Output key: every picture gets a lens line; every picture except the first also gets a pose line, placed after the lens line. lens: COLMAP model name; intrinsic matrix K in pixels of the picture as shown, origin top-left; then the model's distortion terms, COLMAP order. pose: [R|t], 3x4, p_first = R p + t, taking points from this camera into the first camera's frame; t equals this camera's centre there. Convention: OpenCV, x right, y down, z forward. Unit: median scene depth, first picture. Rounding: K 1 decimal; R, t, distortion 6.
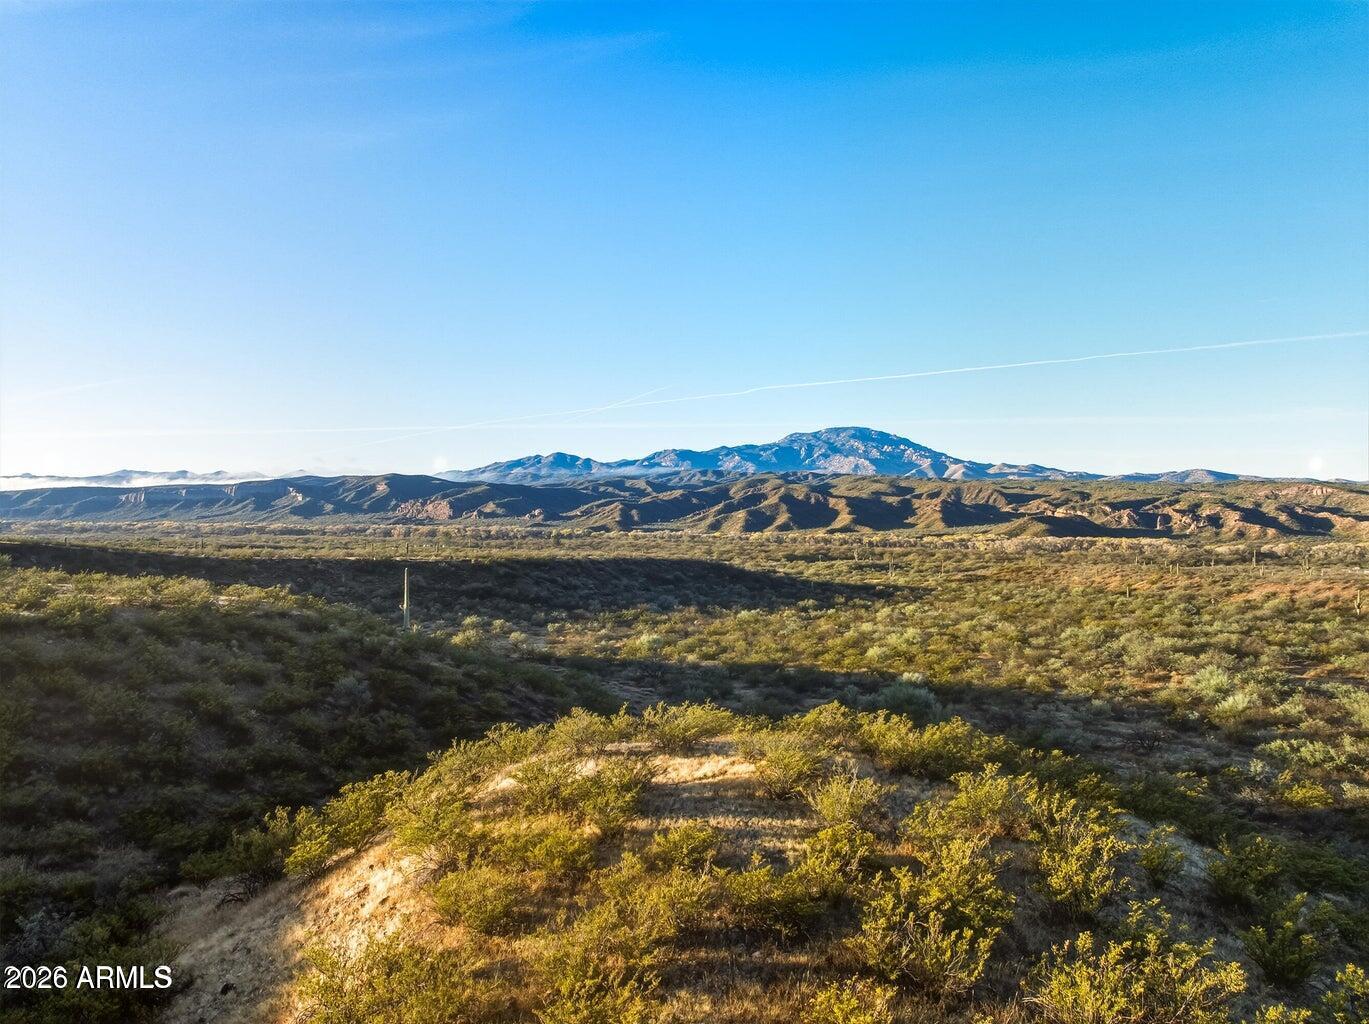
lens RADIAL K [[967.2, 0, 687.4], [0, 967.2, 510.6], [0, 0, 1]] dist [-0.039724, 0.004066]
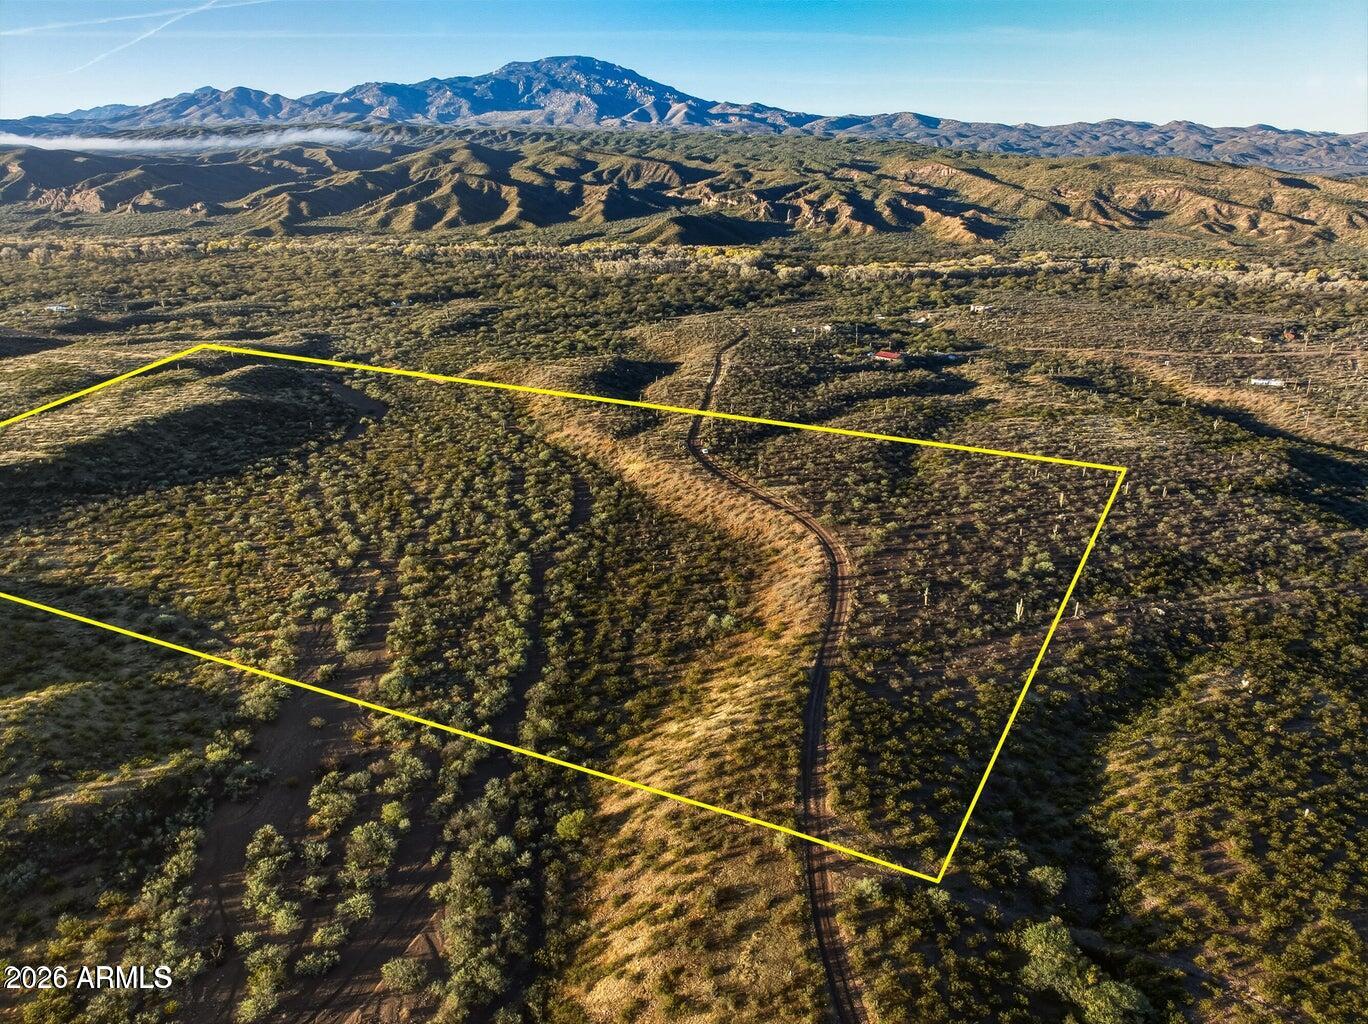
lens RADIAL K [[966.5, 0, 686.9], [0, 966.5, 510.6], [0, 0, 1]] dist [-0.039724, 0.004066]
pose [[0.964399, -0.094803, 0.246873, 0.049274], [0.000594, 0.934308, 0.356467, -0.052058], [-0.264449, -0.343630, 0.901102, -0.085114]]
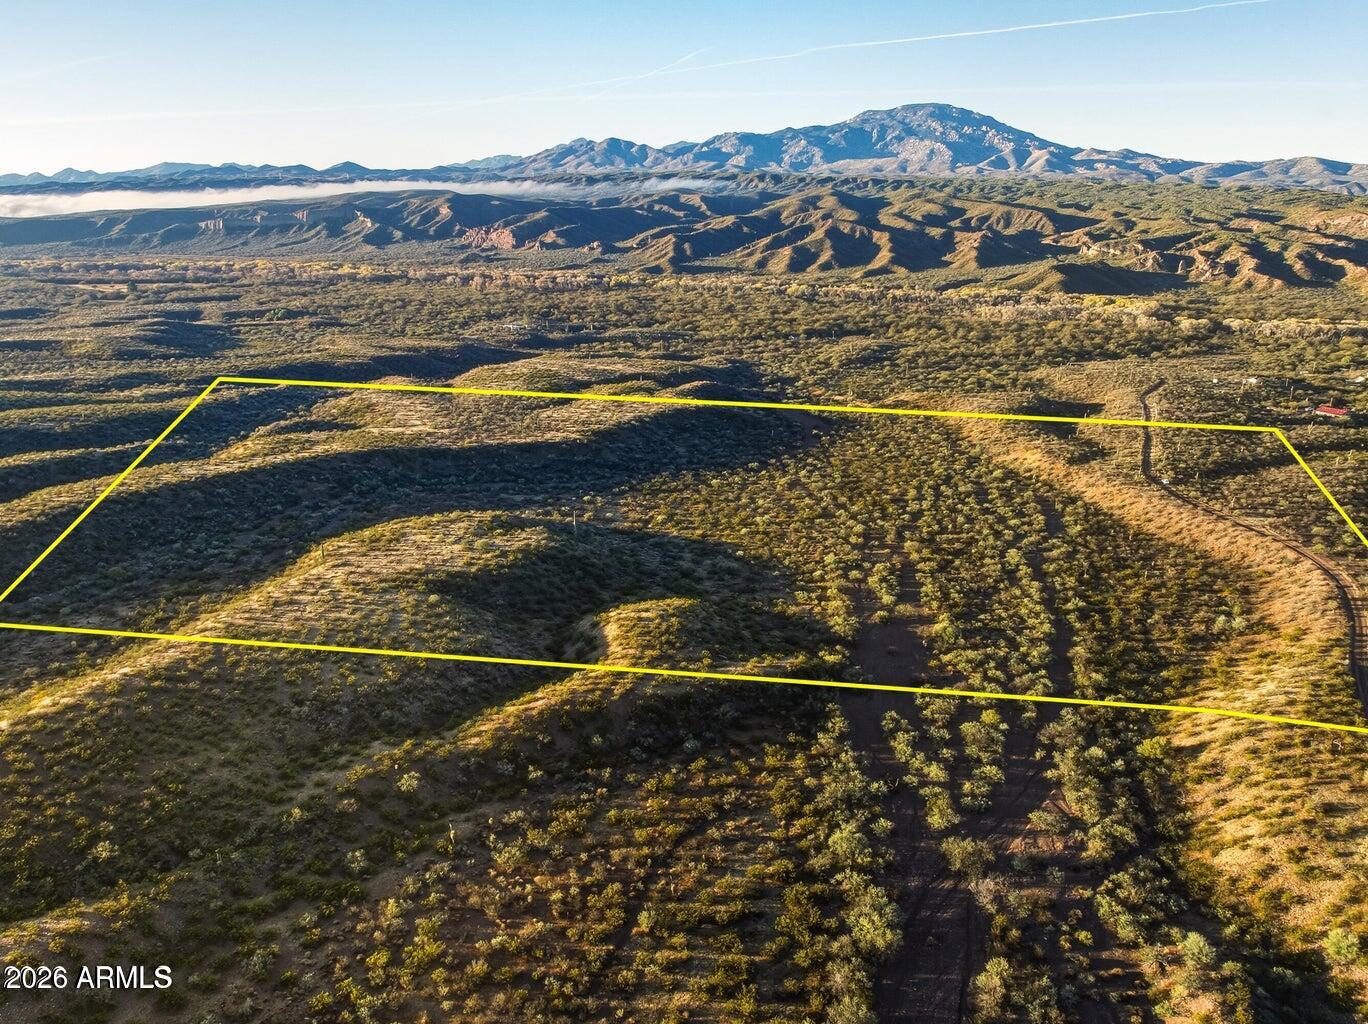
lens RADIAL K [[990.0, 0, 686.2], [0, 990.0, 510.2], [0, 0, 1]] dist [-0.043121, 0.009270]
pose [[0.997995, 0.012522, -0.062034, 0.014117], [0.007100, 0.951888, 0.306364, -0.051306], [0.062885, -0.306190, 0.949891, -0.108934]]
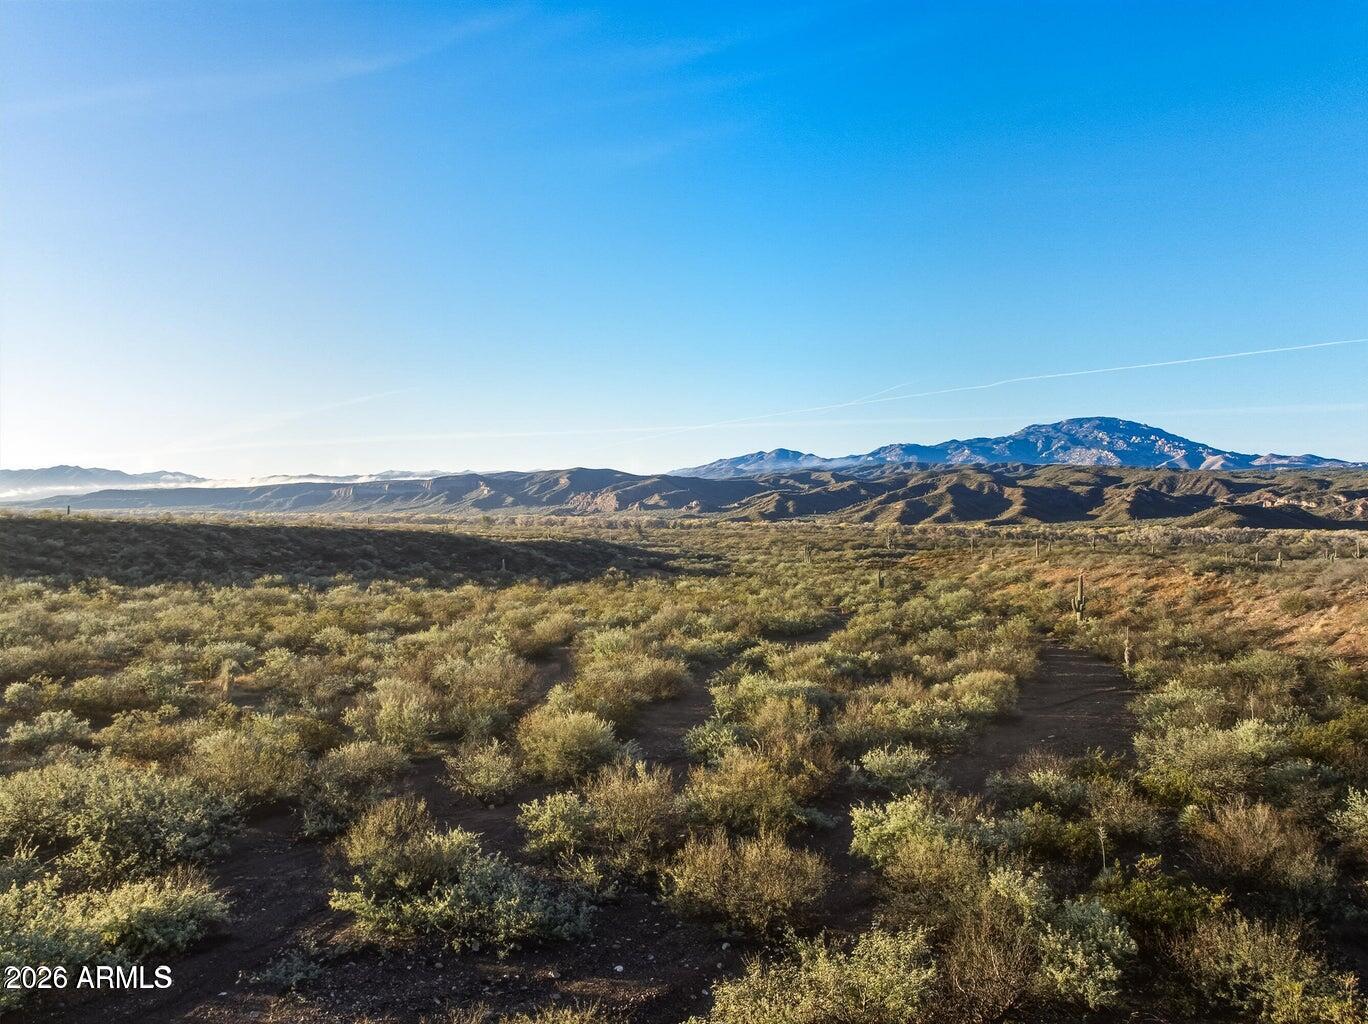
lens RADIAL K [[966.5, 0, 686.9], [0, 966.5, 510.6], [0, 0, 1]] dist [-0.039724, 0.004066]
pose [[0.970814, 0.000623, -0.239833, 0.070307], [0.000129, 0.999995, 0.003119, 0.005386], [0.239834, -0.003059, 0.970809, 0.049533]]
